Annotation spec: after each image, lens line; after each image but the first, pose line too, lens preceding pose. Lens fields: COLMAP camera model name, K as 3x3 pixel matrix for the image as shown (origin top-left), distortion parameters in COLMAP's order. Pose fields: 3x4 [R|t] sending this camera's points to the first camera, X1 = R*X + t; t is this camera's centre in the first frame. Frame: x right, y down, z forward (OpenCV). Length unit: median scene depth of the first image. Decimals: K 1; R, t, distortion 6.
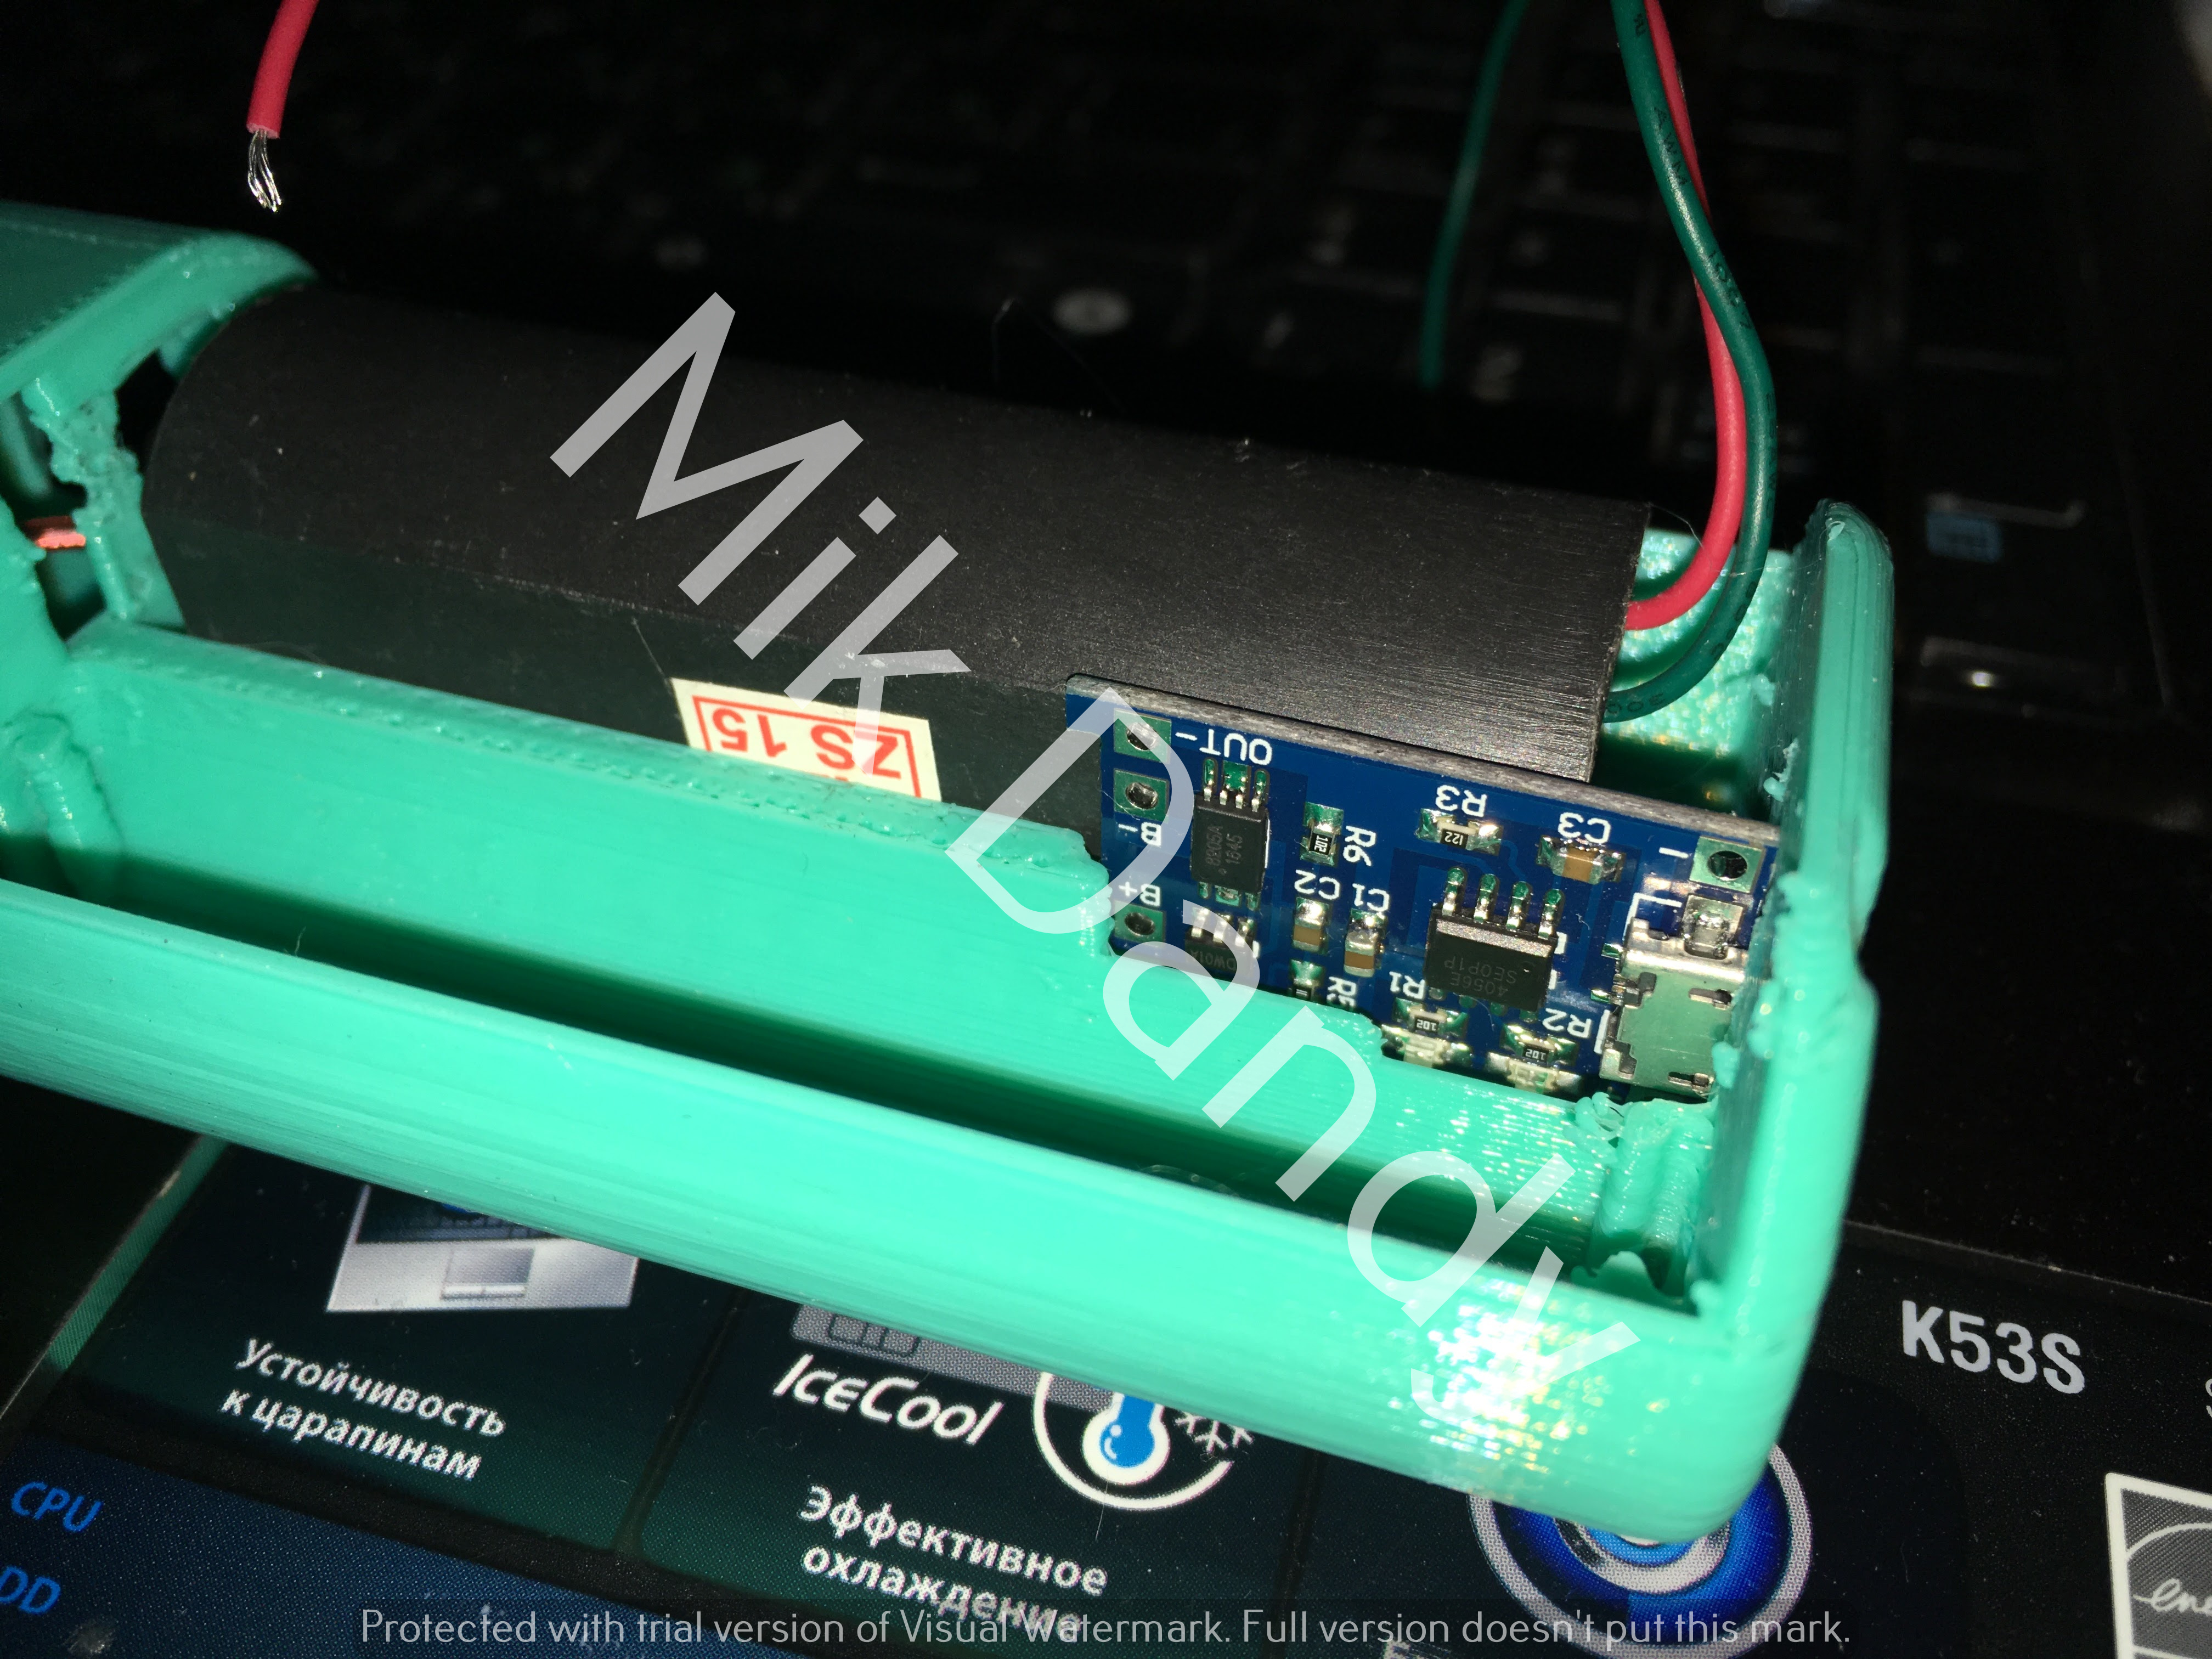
lens RADIAL K [[1998.0, 0, 1121.4], [0, 1998.0, 827.5], [0, 0, 1]] dist [0.078627, -0.196441]
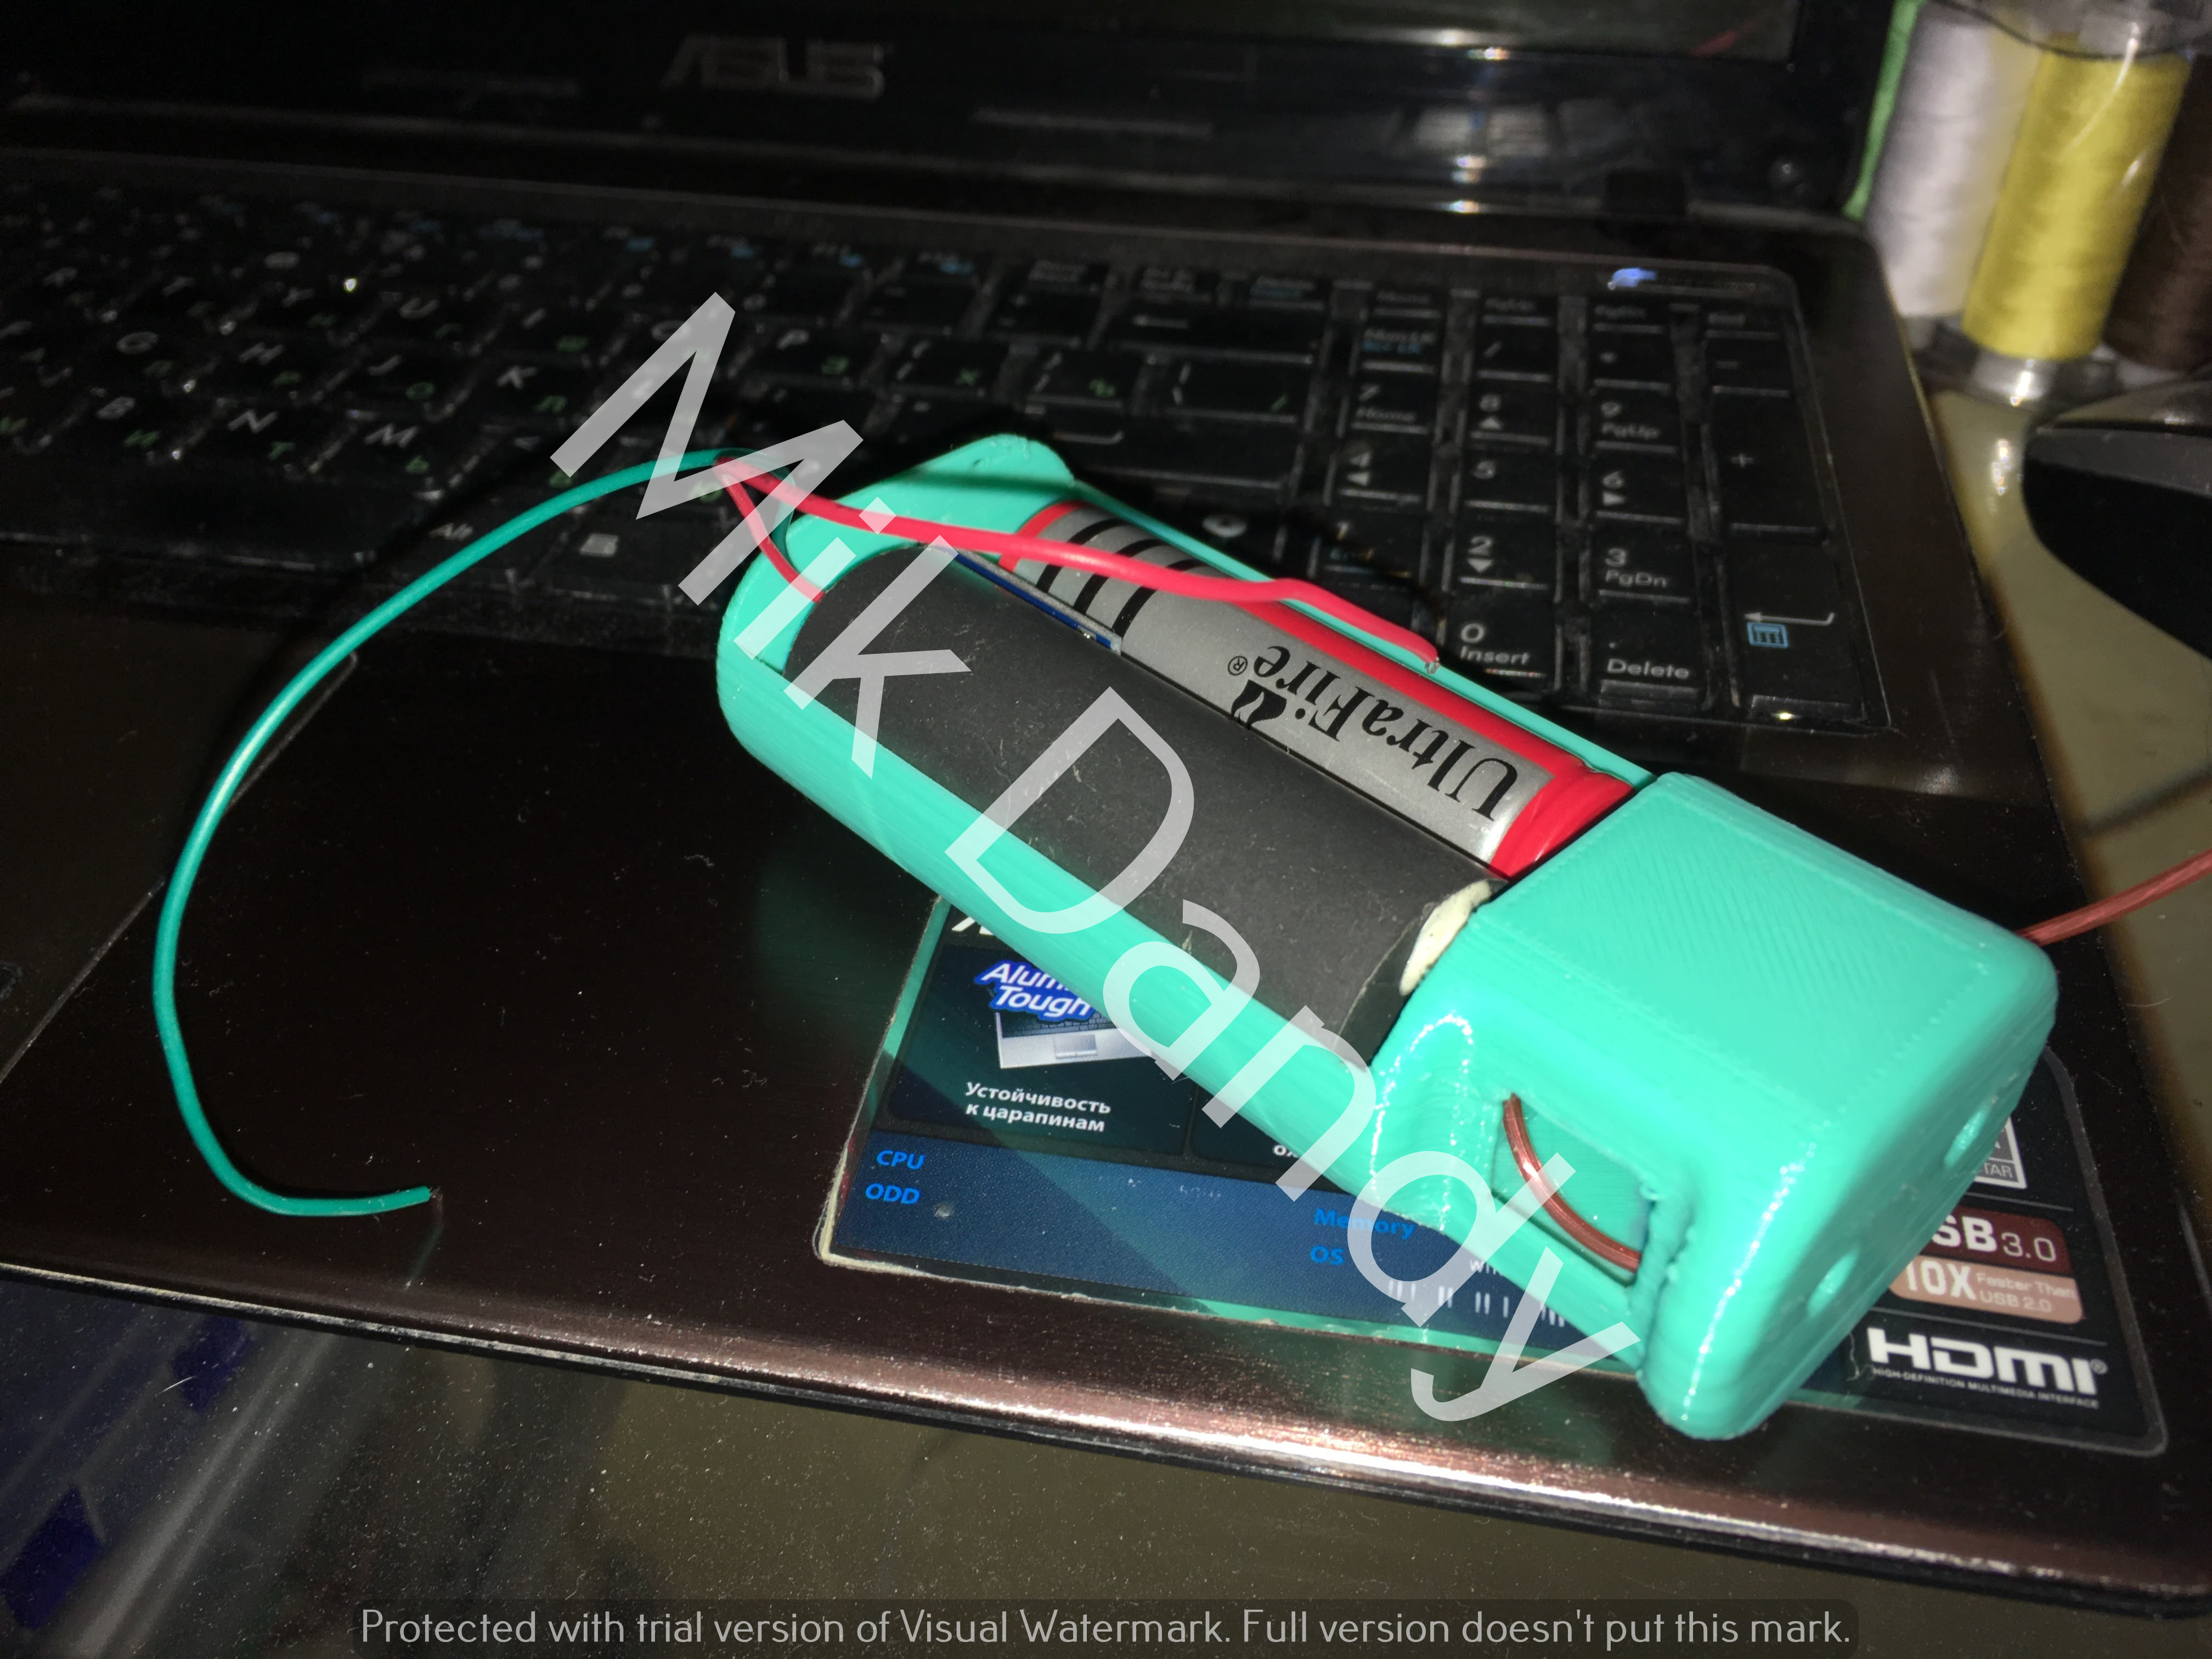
lens RADIAL K [[1928.5, 0, 1106.0], [0, 1928.5, 829.5], [0, 0, 1]] dist [0.092655, -0.177381]
pose [[0.995948, -0.059581, 0.067369, -0.424265], [0.063363, 0.996448, -0.055461, 0.122605], [-0.063825, 0.059505, 0.996185, -0.969779]]
